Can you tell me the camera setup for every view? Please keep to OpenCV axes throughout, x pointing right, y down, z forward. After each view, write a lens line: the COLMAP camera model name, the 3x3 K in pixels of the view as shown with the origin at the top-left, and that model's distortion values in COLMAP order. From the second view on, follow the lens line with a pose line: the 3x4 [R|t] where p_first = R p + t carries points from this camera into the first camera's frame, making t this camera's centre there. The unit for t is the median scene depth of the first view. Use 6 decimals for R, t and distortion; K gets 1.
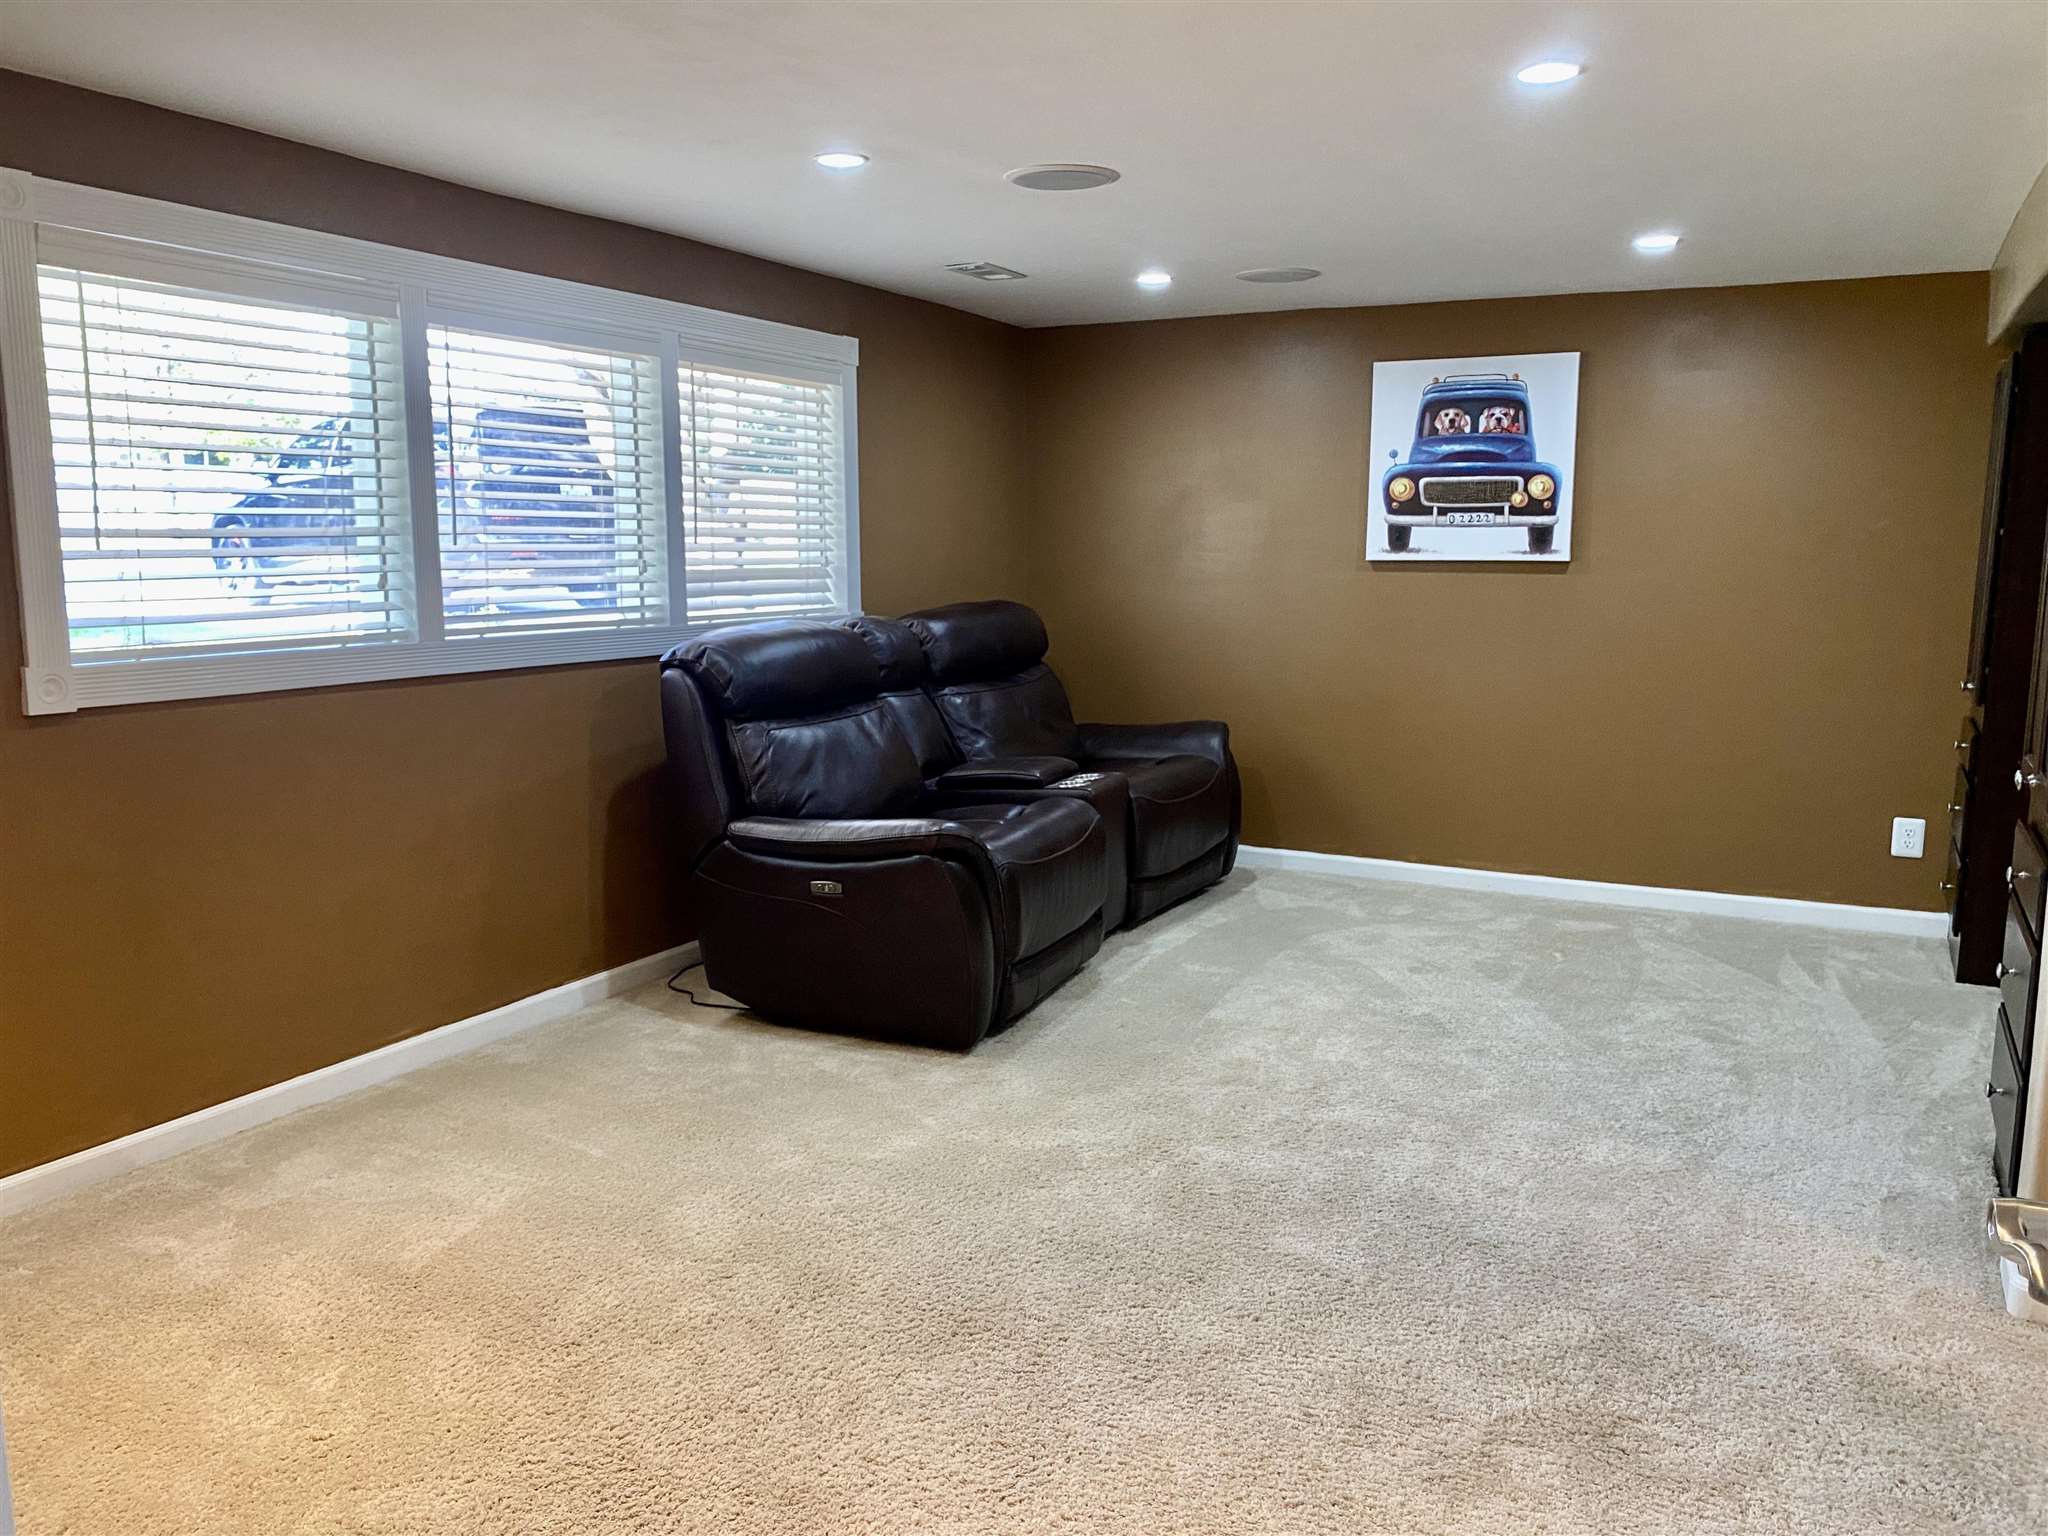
lens RADIAL K [[1587.0, 0, 1024.0], [0, 1587.0, 768.0], [0, 0, 1]] dist [0.011745, -0.001363]
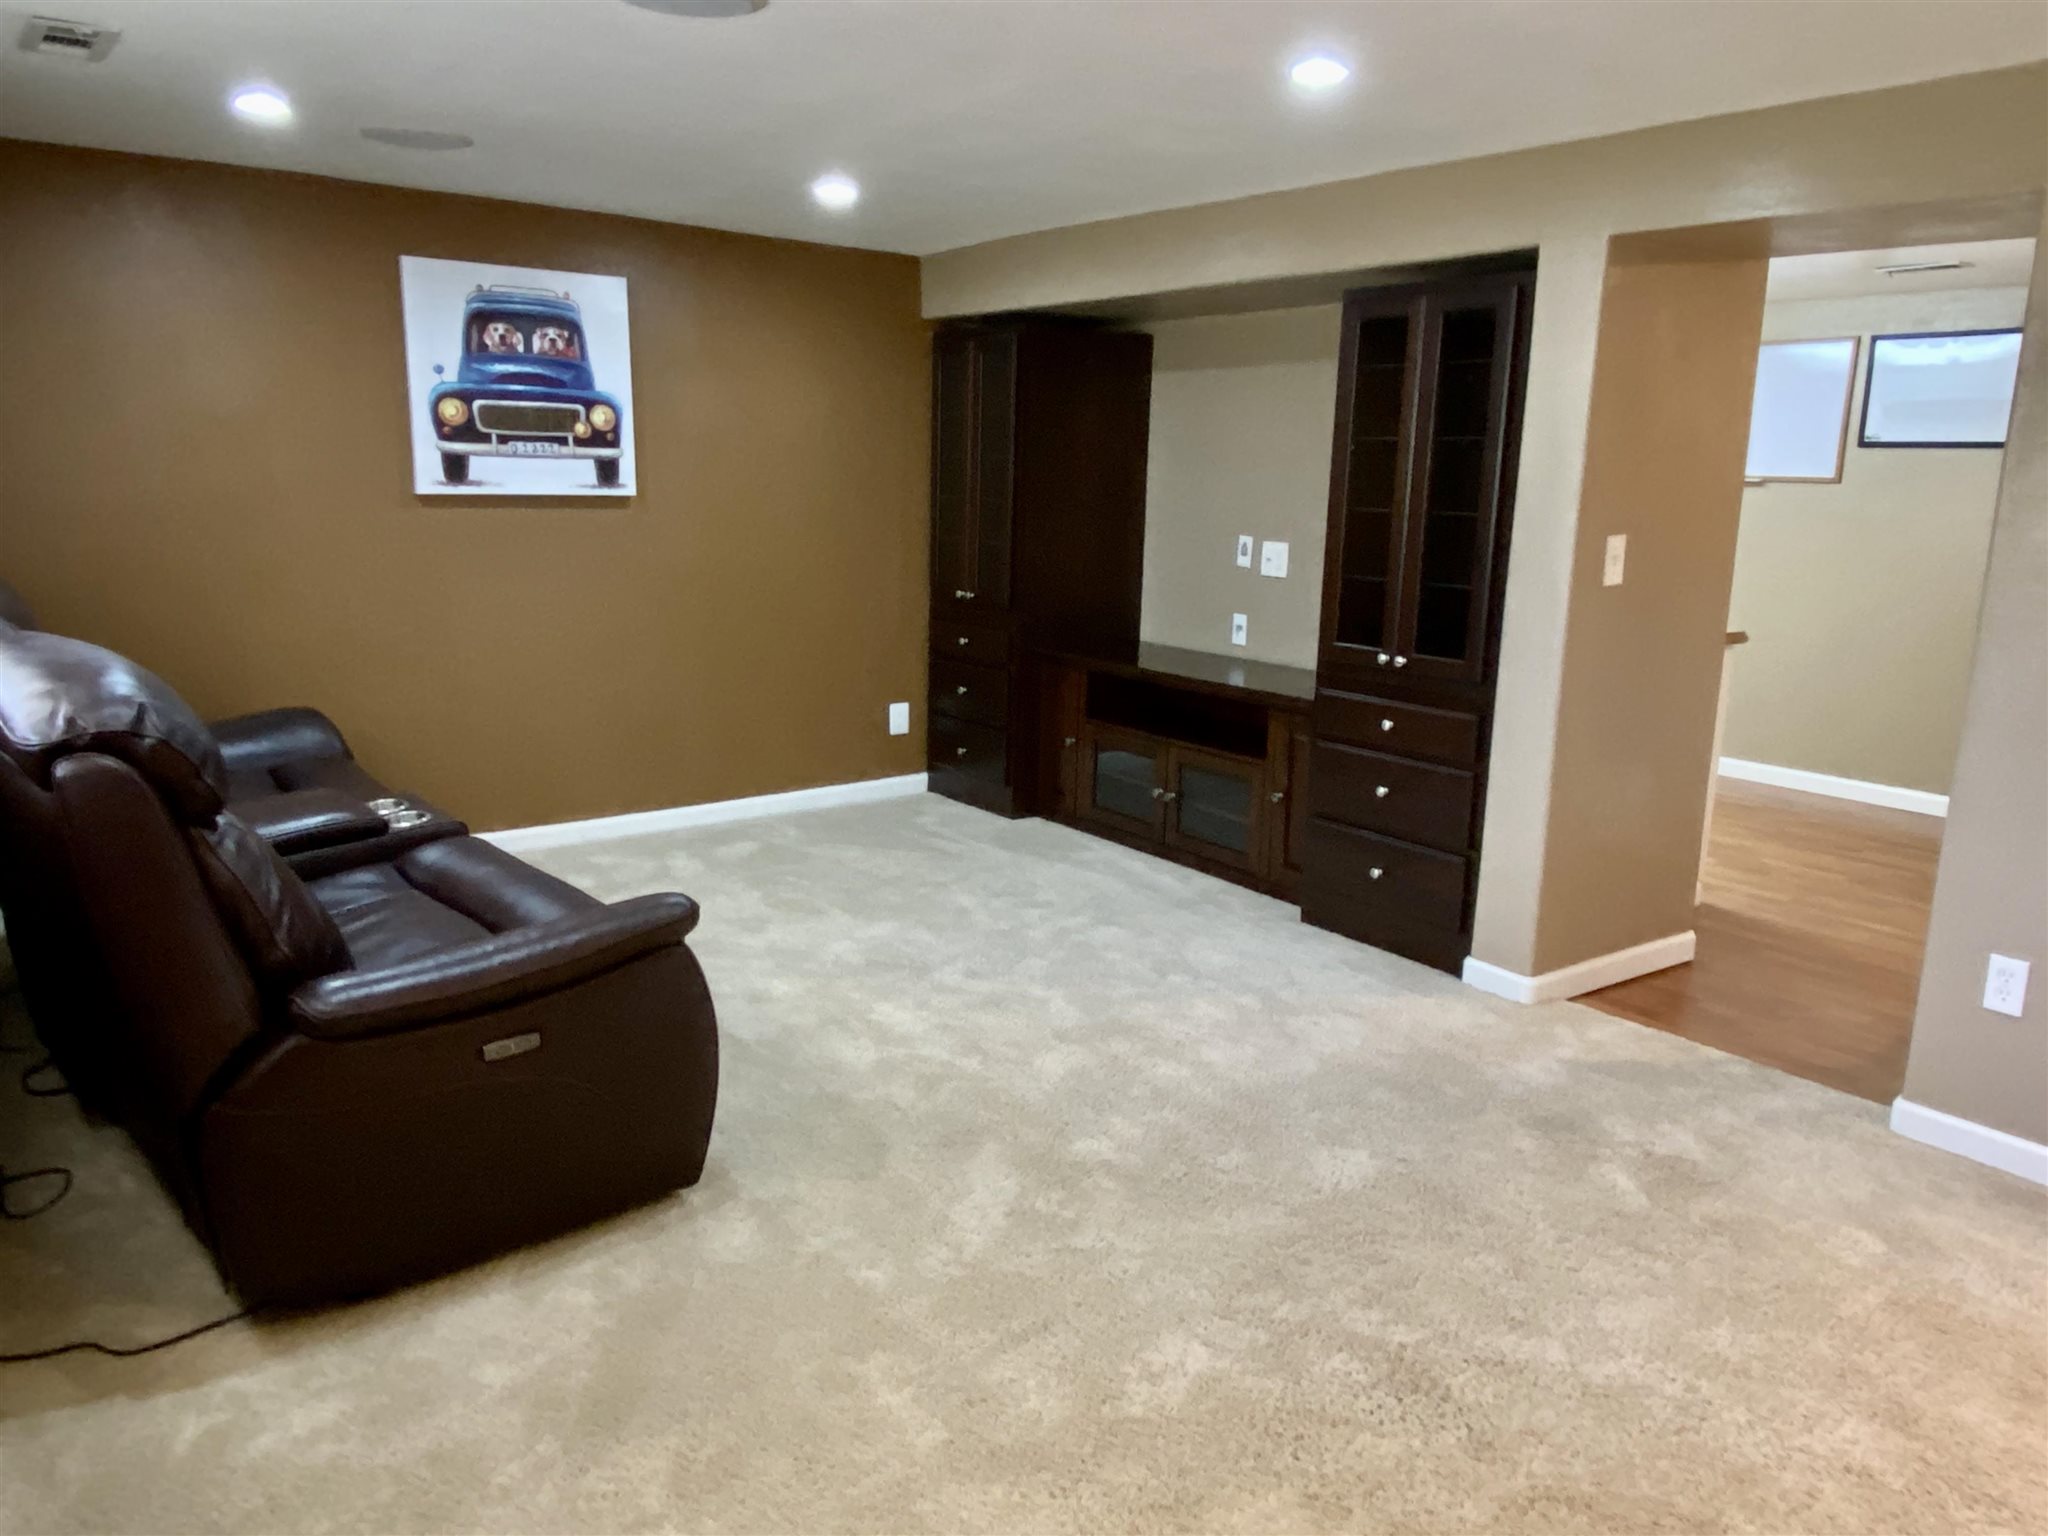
lens RADIAL K [[1421.9, 0, 1024.0], [0, 1421.9, 768.0], [0, 0, 1]] dist [0.068234, -0.084271]
pose [[0.424232, -0.181367, 0.887205, -0.374167], [0.112141, 0.982719, 0.147270, -0.067155], [-0.898583, 0.037015, 0.437240, 0.397172]]
